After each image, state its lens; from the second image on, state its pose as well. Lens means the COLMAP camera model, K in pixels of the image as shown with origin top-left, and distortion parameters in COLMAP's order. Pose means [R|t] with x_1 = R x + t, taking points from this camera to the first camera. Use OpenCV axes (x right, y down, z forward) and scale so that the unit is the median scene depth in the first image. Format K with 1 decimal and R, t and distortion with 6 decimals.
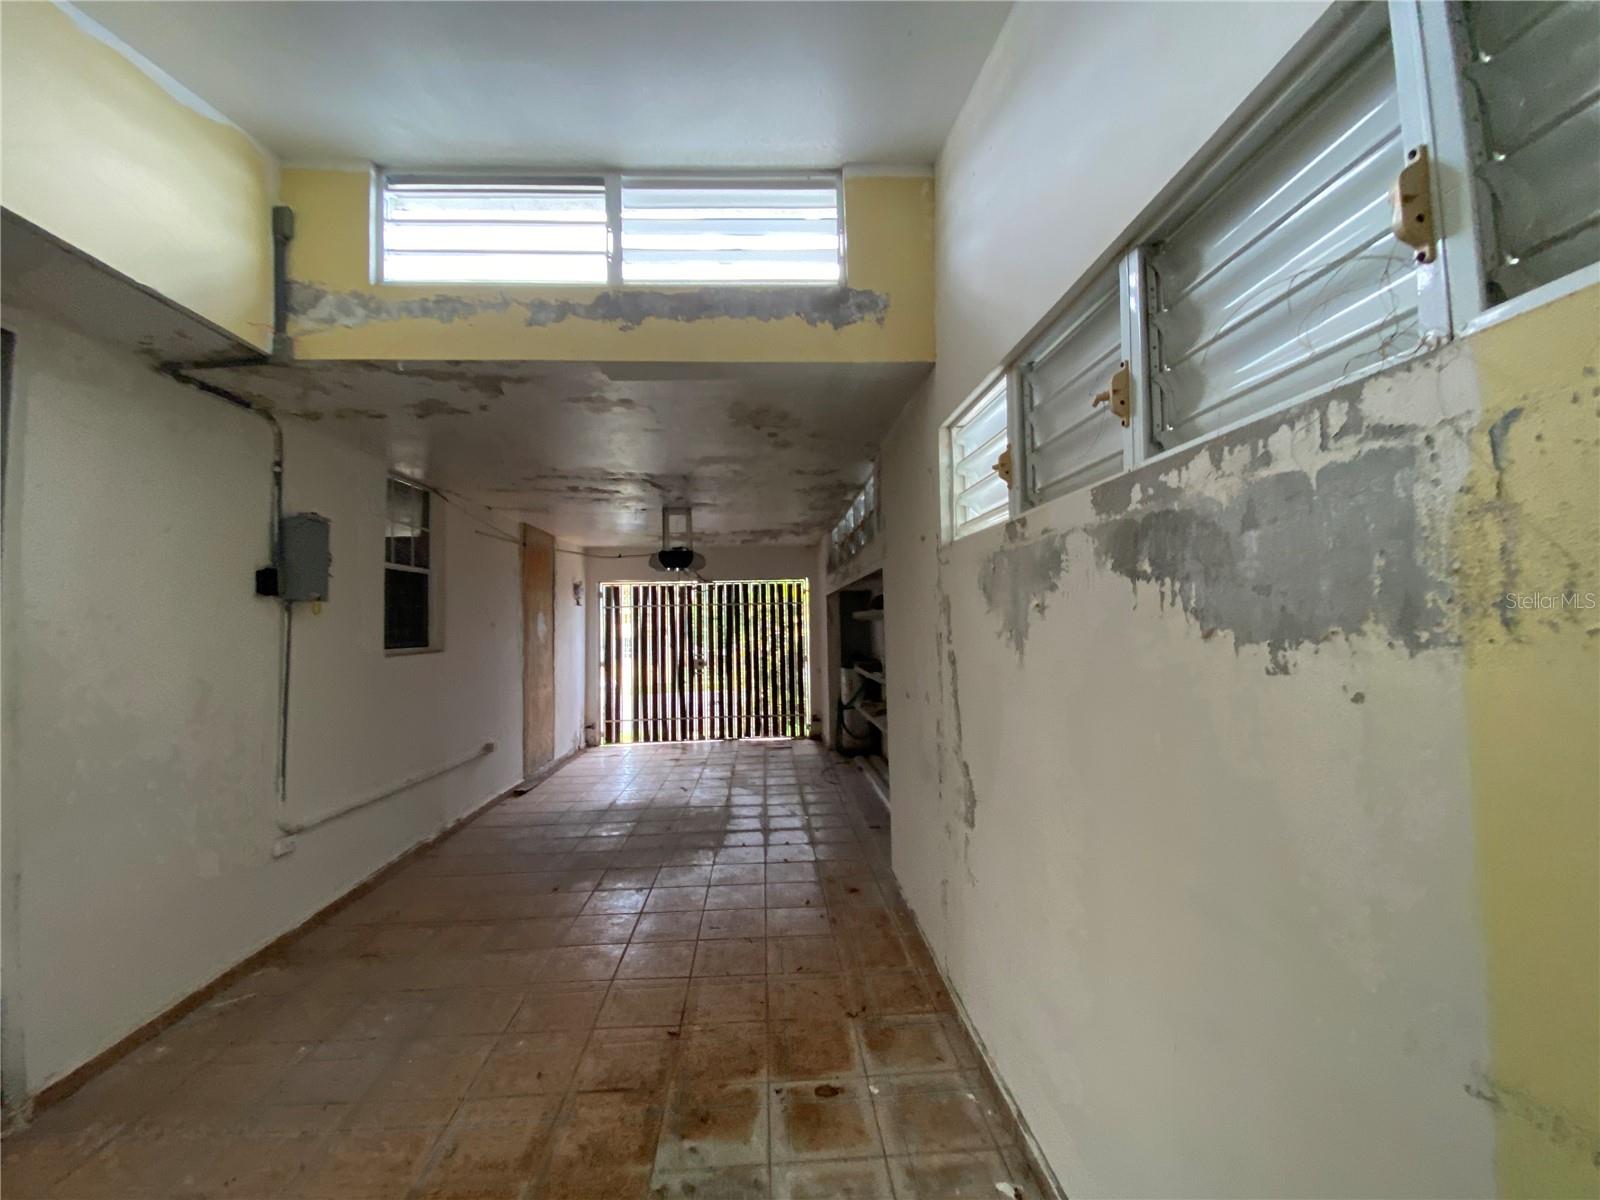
lens RADIAL K [[632.9, 0, 809.3], [0, 632.9, 589.3], [0, 0, 1]] dist [0.042960, -0.038237]
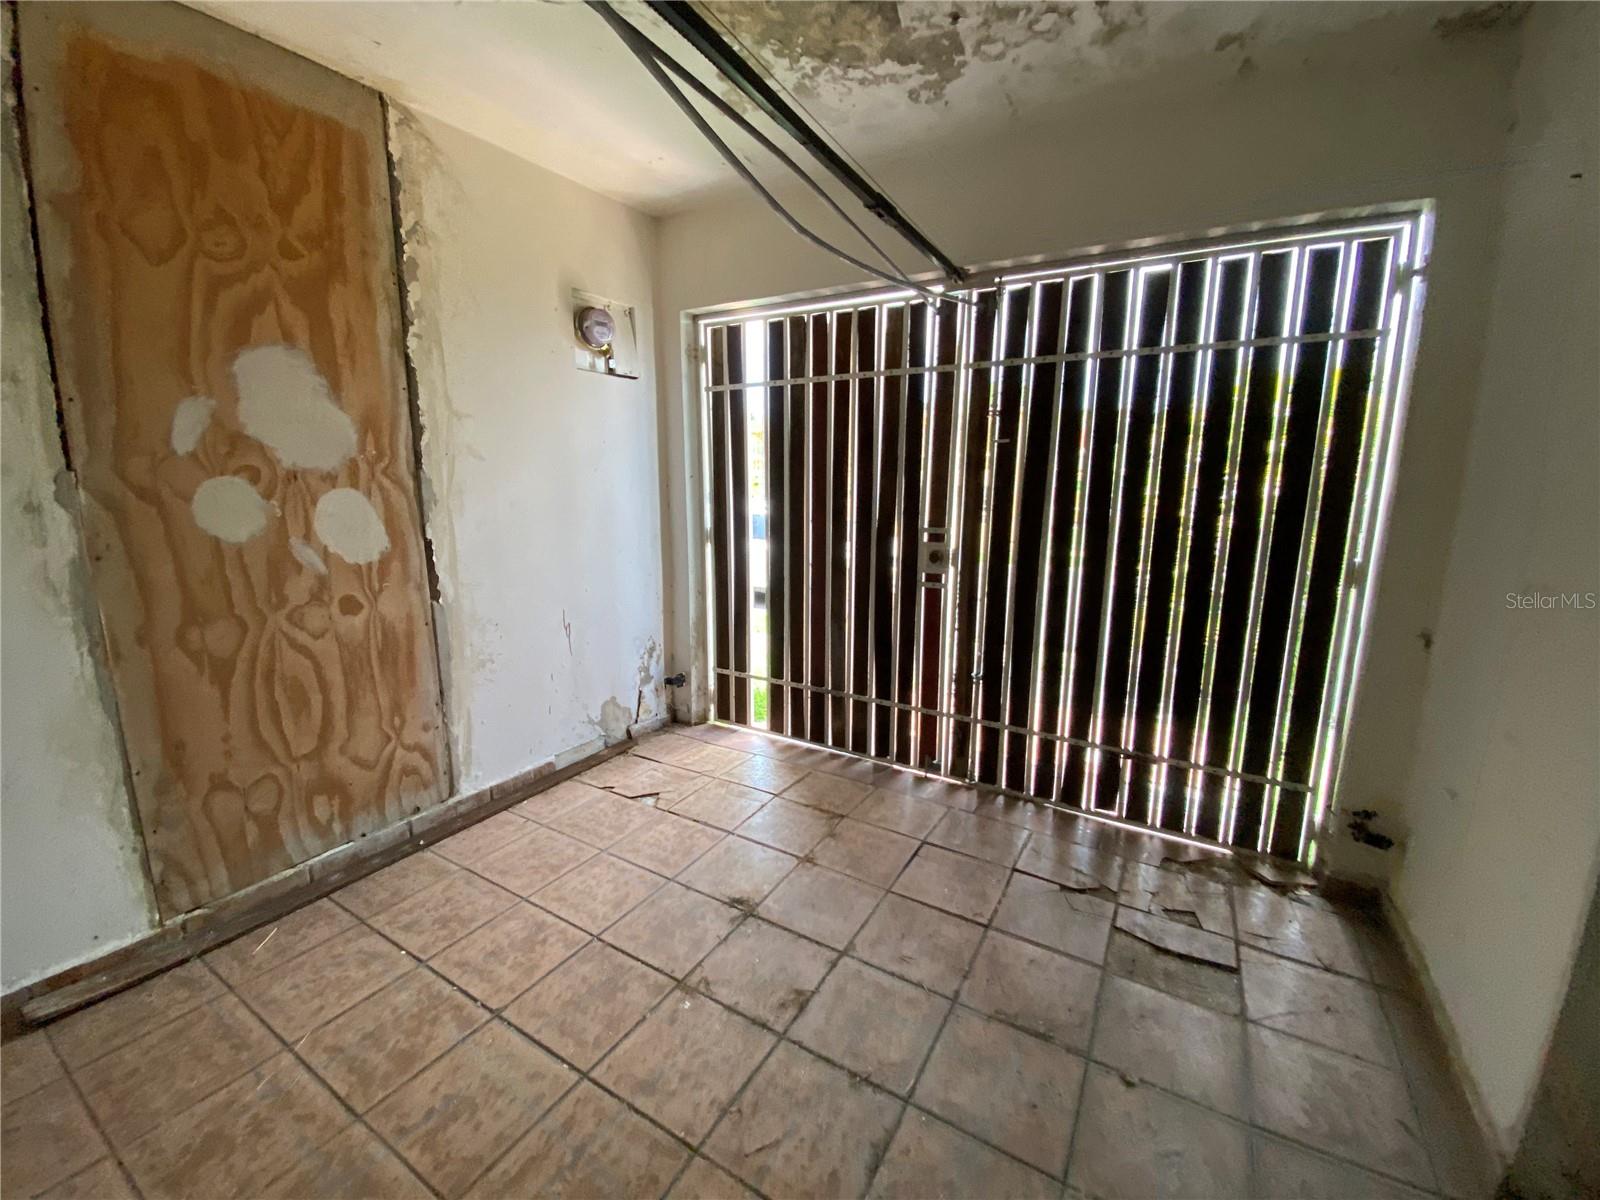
lens RADIAL K [[647.2, 0, 800.0], [0, 647.2, 600.0], [0, 0, 1]] dist [0.014940, -0.015626]
pose [[0.822939, 0.131455, -0.552713, -0.062791], [0.007279, 0.970343, 0.241621, 0.086136], [0.568084, -0.202863, 0.797576, 1.019228]]
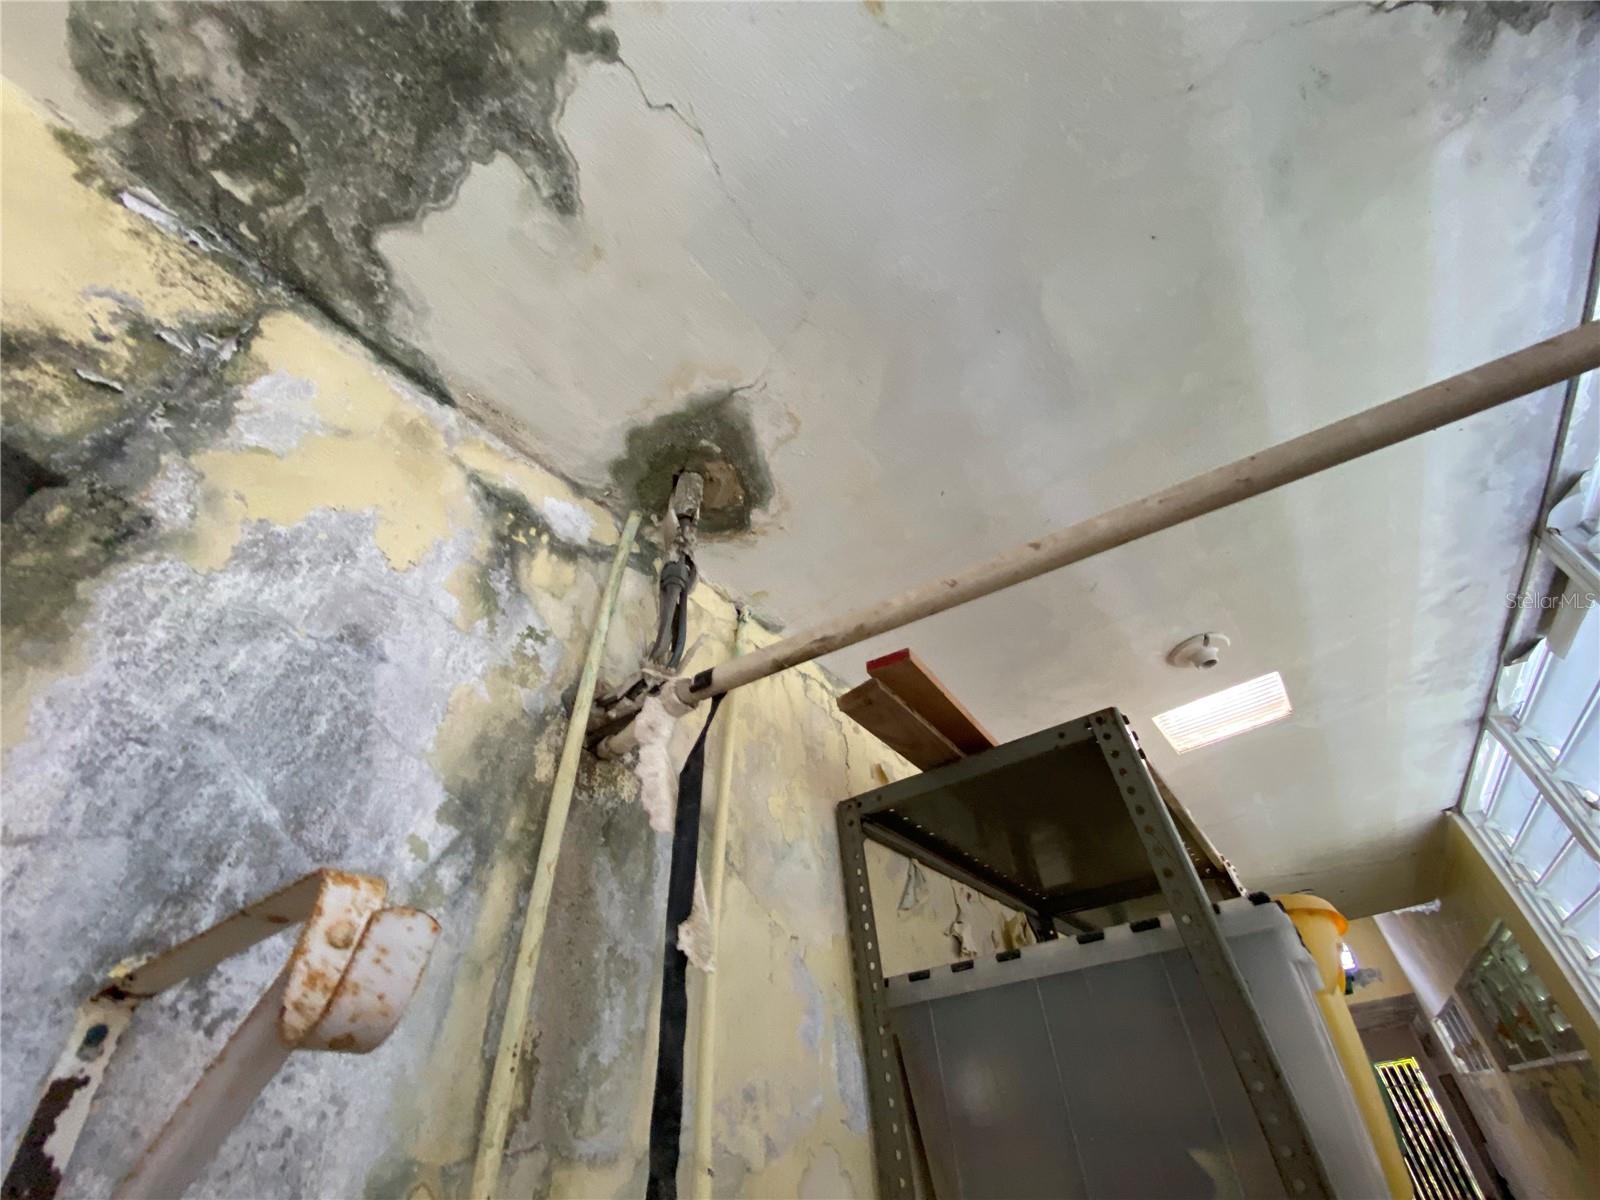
lens RADIAL K [[636.9, 0, 800.0], [0, 636.9, 600.0], [0, 0, 1]] dist [0.027345, -0.022744]
pose [[0.756559, -0.451469, -0.473070, 0.109717], [0.092674, 0.790152, -0.605864, -0.127206], [0.647326, 0.414530, 0.639636, -1.288301]]
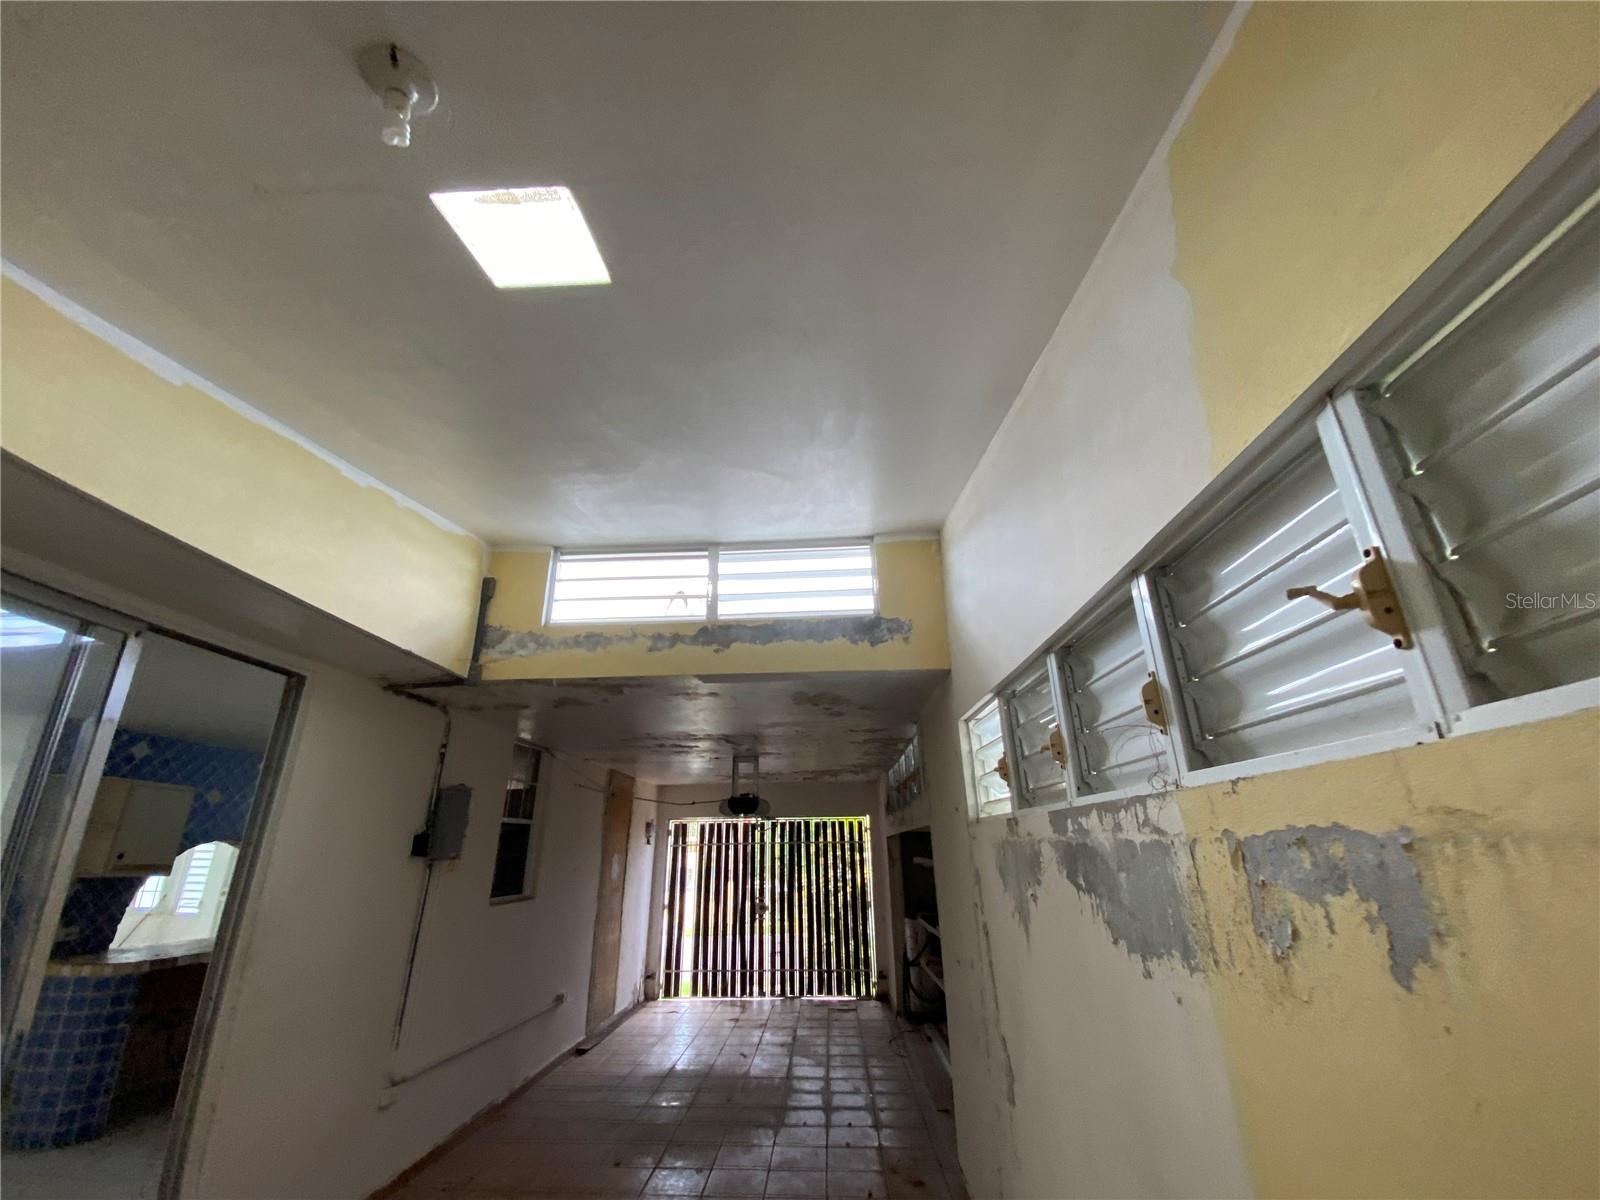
lens RADIAL K [[639.3, 0, 802.5], [0, 639.3, 601.6], [0, 0, 1]] dist [0.041487, -0.040480]
pose [[0.993933, -0.032899, -0.104956, 0.016935], [-0.001128, 0.951121, -0.308817, -0.037955], [0.109986, 0.307061, 0.945313, -0.126895]]
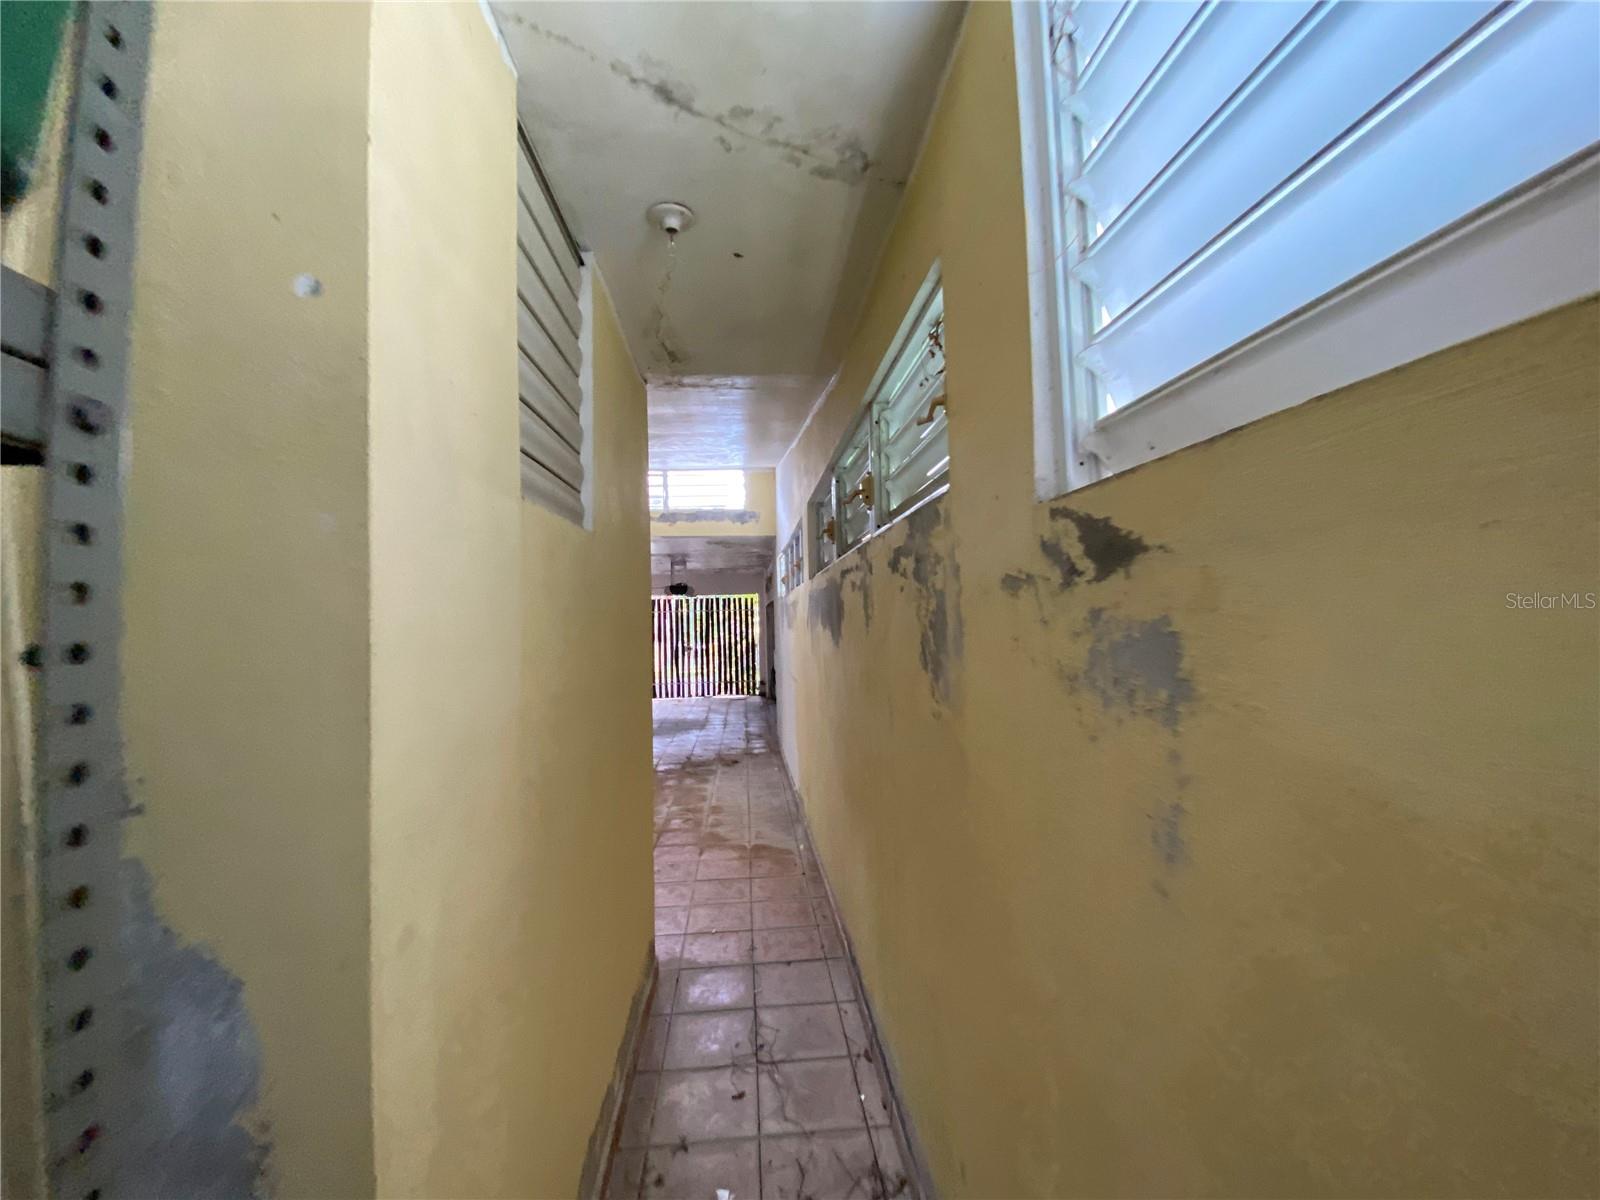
lens RADIAL K [[639.3, 0, 802.5], [0, 639.3, 601.6], [0, 0, 1]] dist [0.041487, -0.040480]
pose [[0.999805, -0.001566, 0.019663, 0.114997], [0.001102, 0.999722, 0.023548, -0.053464], [-0.019695, -0.023522, 0.999529, -0.861800]]
